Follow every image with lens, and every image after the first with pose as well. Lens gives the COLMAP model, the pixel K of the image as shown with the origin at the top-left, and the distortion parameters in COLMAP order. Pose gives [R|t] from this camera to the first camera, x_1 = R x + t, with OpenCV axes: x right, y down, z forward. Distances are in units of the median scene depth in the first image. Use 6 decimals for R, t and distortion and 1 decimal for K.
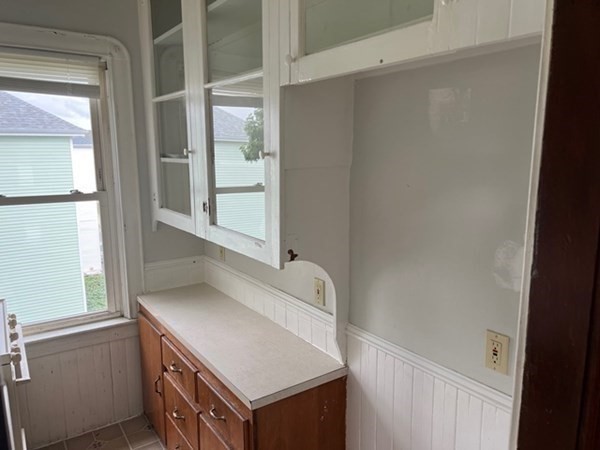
lens RADIAL K [[456.7, 0, 307.7], [0, 456.7, 227.7], [0, 0, 1]] dist [0.090307, -0.098188]
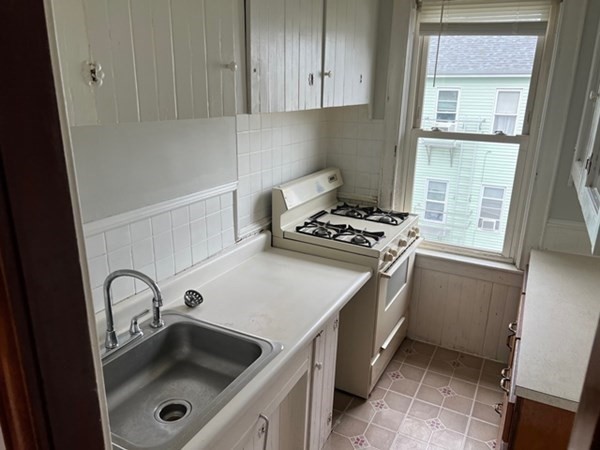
lens RADIAL K [[456.7, 0, 307.7], [0, 456.7, 227.7], [0, 0, 1]] dist [0.090307, -0.098188]
pose [[0.476501, 0.271114, -0.836327, 0.212284], [-0.172005, 0.961630, 0.213734, -0.021534], [0.862184, 0.042008, 0.504851, 0.120107]]
